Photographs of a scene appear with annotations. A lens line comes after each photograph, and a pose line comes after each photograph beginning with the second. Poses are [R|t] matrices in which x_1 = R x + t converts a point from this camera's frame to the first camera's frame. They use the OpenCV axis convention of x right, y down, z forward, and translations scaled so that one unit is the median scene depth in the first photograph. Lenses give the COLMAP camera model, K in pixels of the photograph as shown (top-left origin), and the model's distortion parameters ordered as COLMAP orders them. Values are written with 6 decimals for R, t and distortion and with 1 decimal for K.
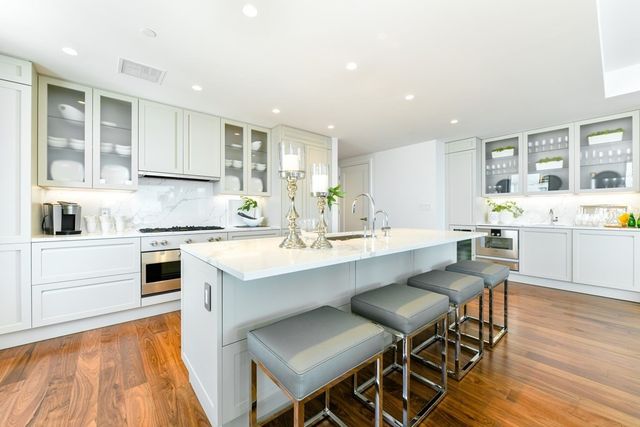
lens RADIAL K [[253.6, 0, 326.3], [0, 253.6, 209.5], [0, 0, 1]] dist [0.003818, 0.000026]
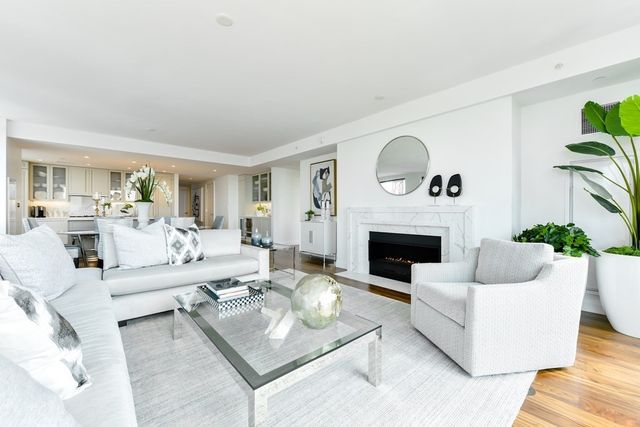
lens RADIAL K [[253.6, 0, 319.8], [0, 253.6, 211.5], [0, 0, 1]] dist [0.003818, 0.000026]
pose [[0.999782, 0.003358, 0.020590, 1.572206], [-0.003548, 0.999951, 0.009193, -0.002461], [-0.020558, -0.009264, 0.999746, -1.468384]]
